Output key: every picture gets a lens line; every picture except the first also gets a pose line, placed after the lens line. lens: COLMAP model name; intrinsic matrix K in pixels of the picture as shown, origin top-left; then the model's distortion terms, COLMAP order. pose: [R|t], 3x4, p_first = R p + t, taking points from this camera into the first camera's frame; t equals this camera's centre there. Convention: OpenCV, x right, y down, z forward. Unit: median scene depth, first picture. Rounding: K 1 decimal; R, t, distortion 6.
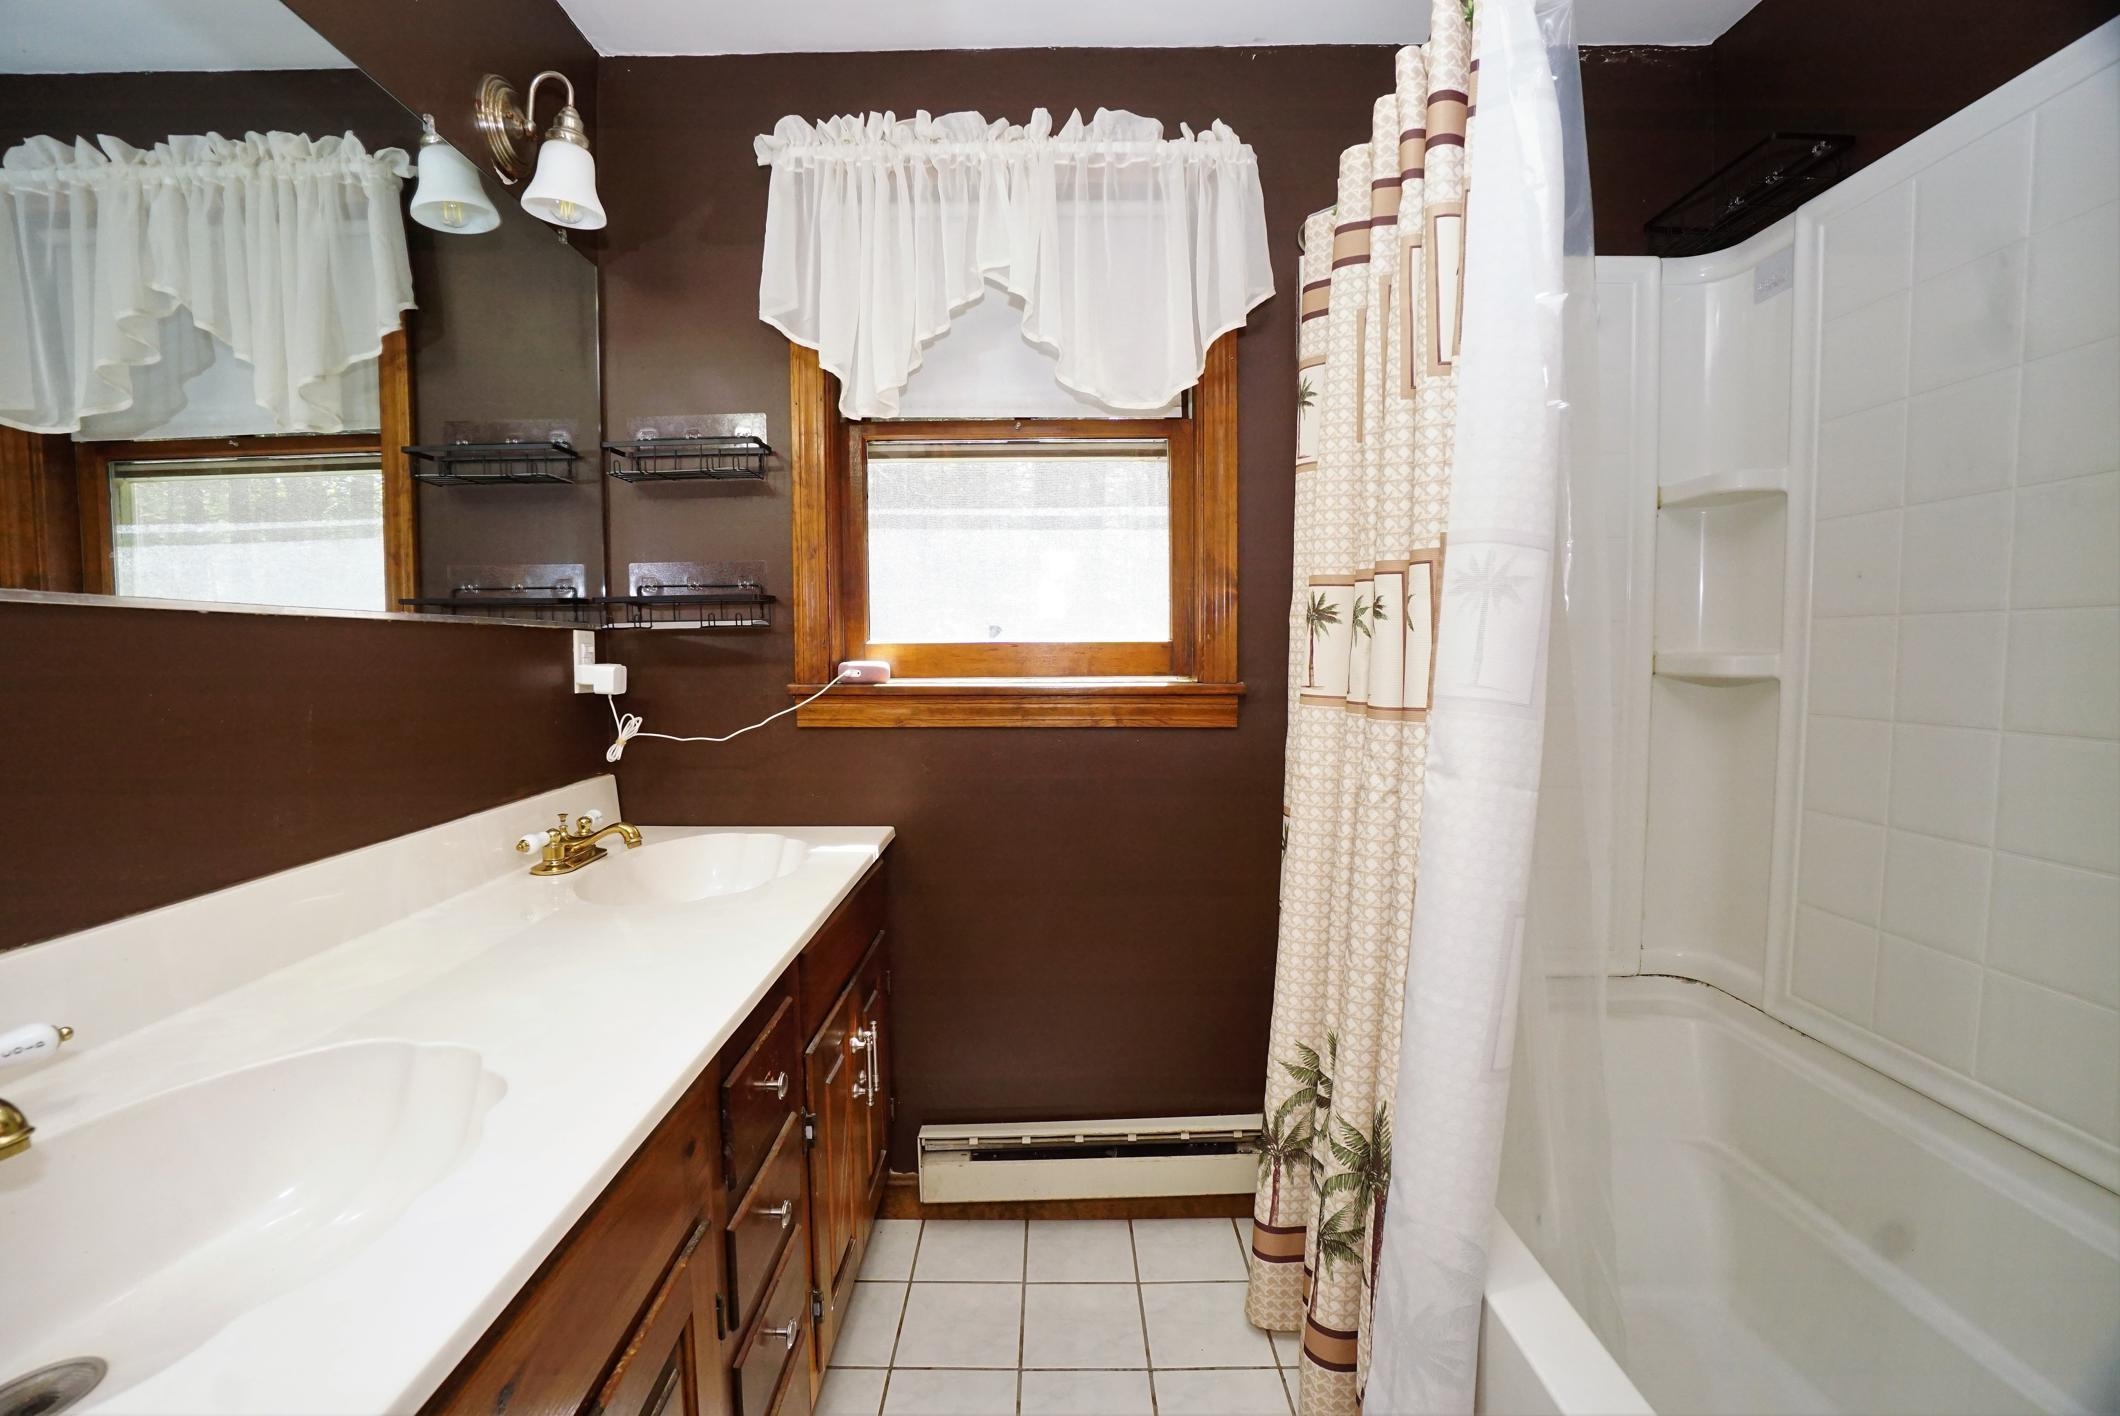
lens RADIAL K [[935.2, 0, 1050.1], [0, 935.2, 710.1], [0, 0, 1]] dist [-0.065851, 0.024100]
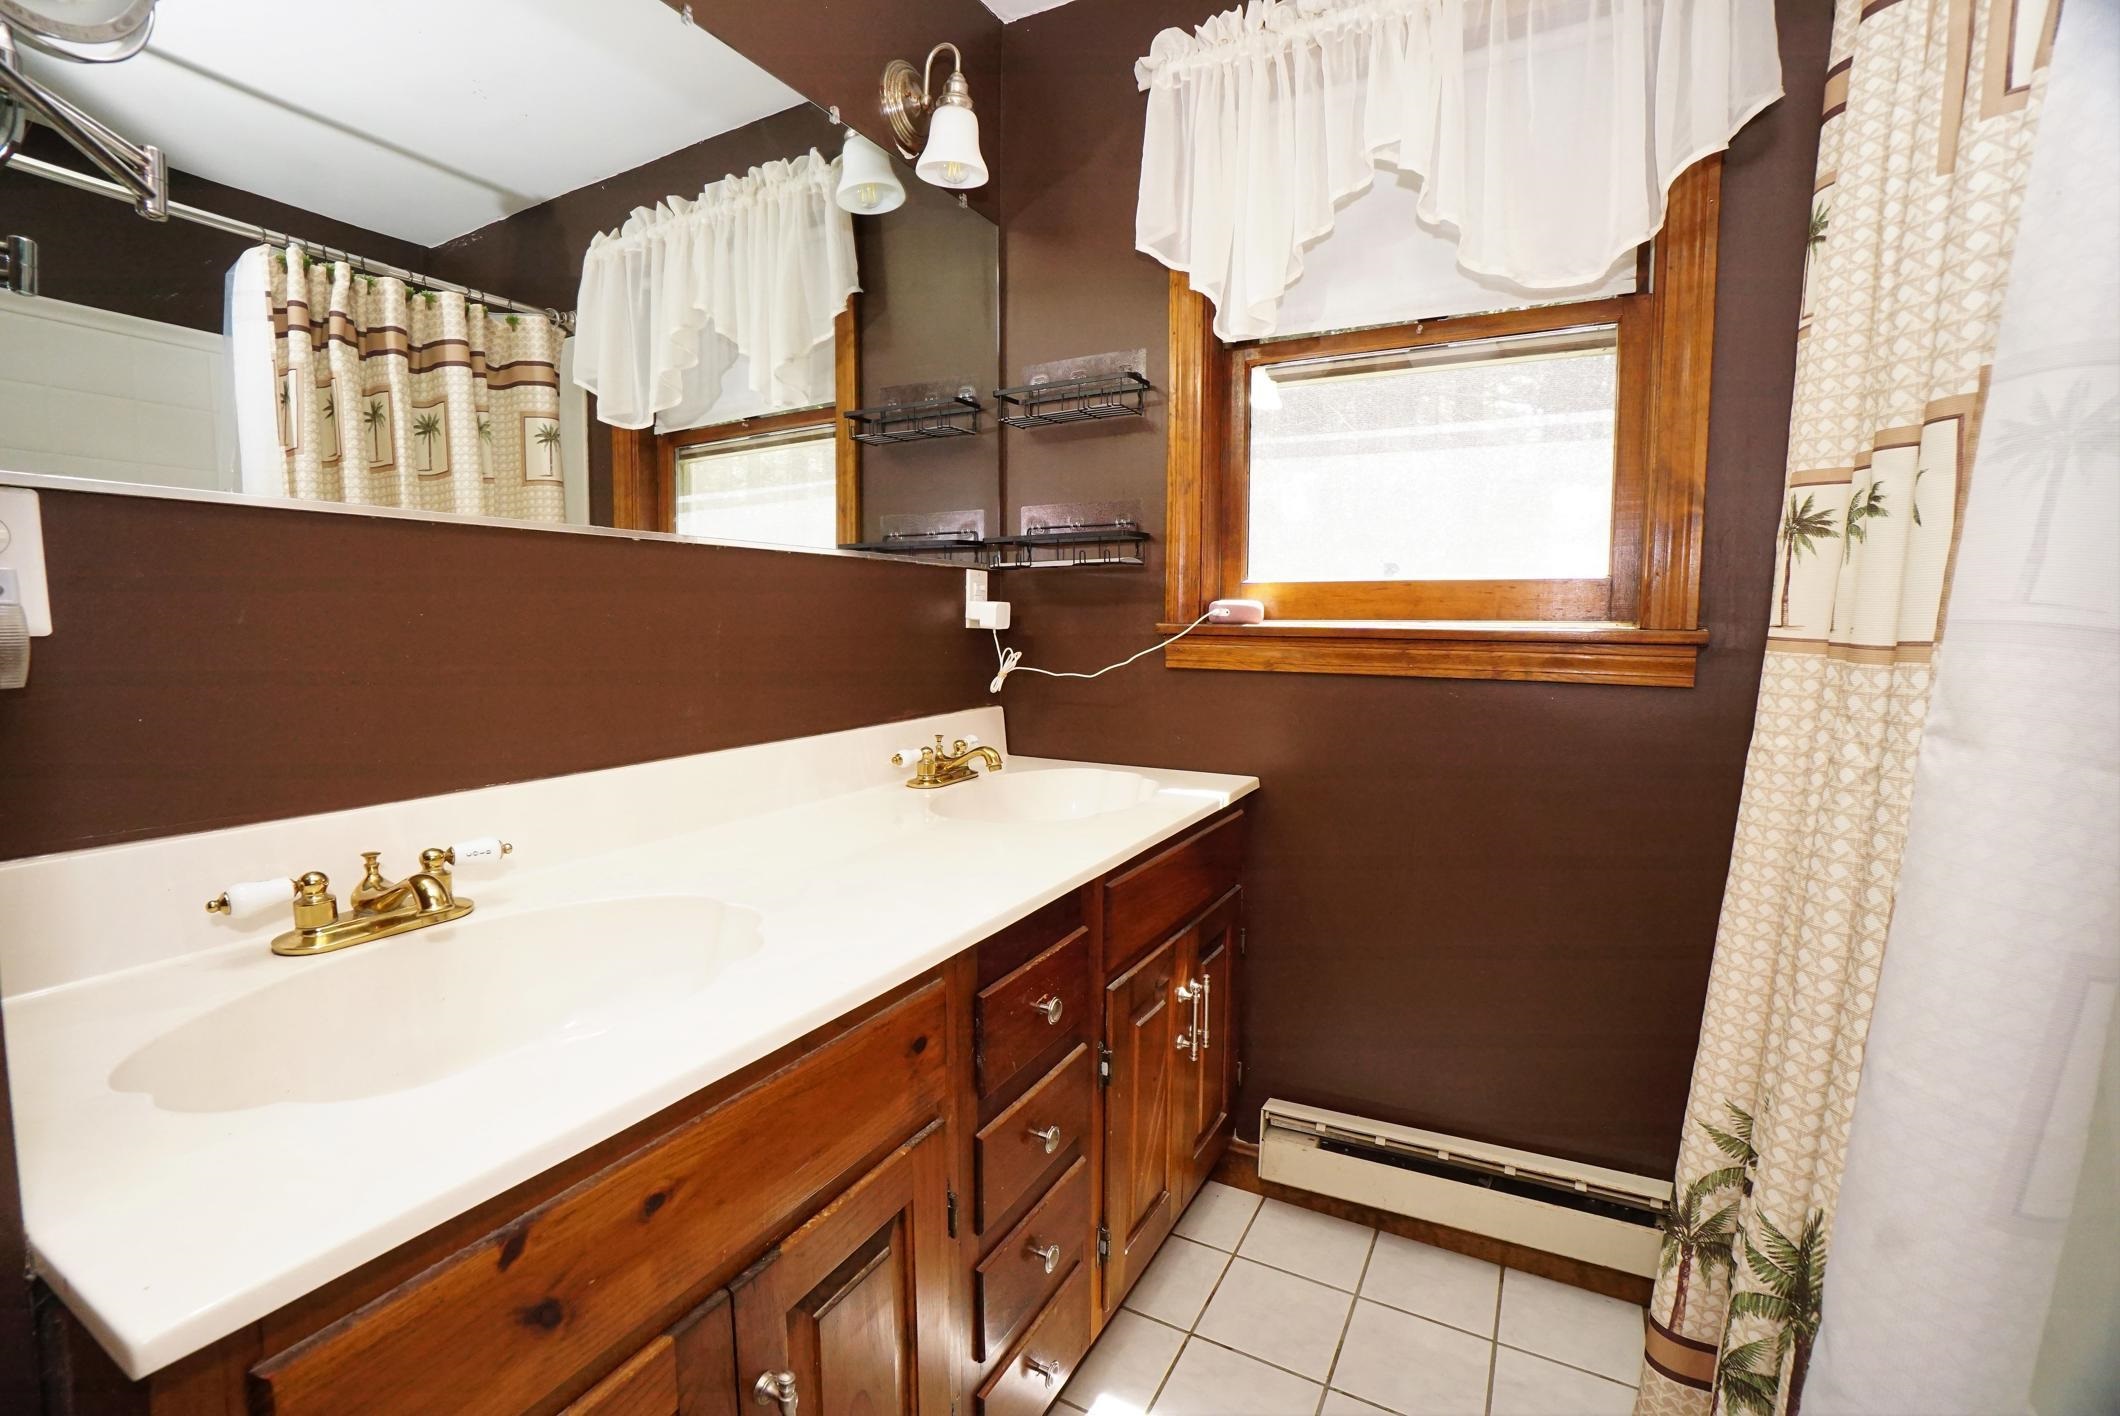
lens RADIAL K [[935.2, 0, 1050.1], [0, 935.2, 710.1], [0, 0, 1]] dist [-0.065851, 0.024100]
pose [[0.873262, 0.055038, -0.484132, 0.108988], [-0.039483, 0.998326, 0.042275, 0.028775], [0.485648, -0.017803, 0.873973, 0.087765]]
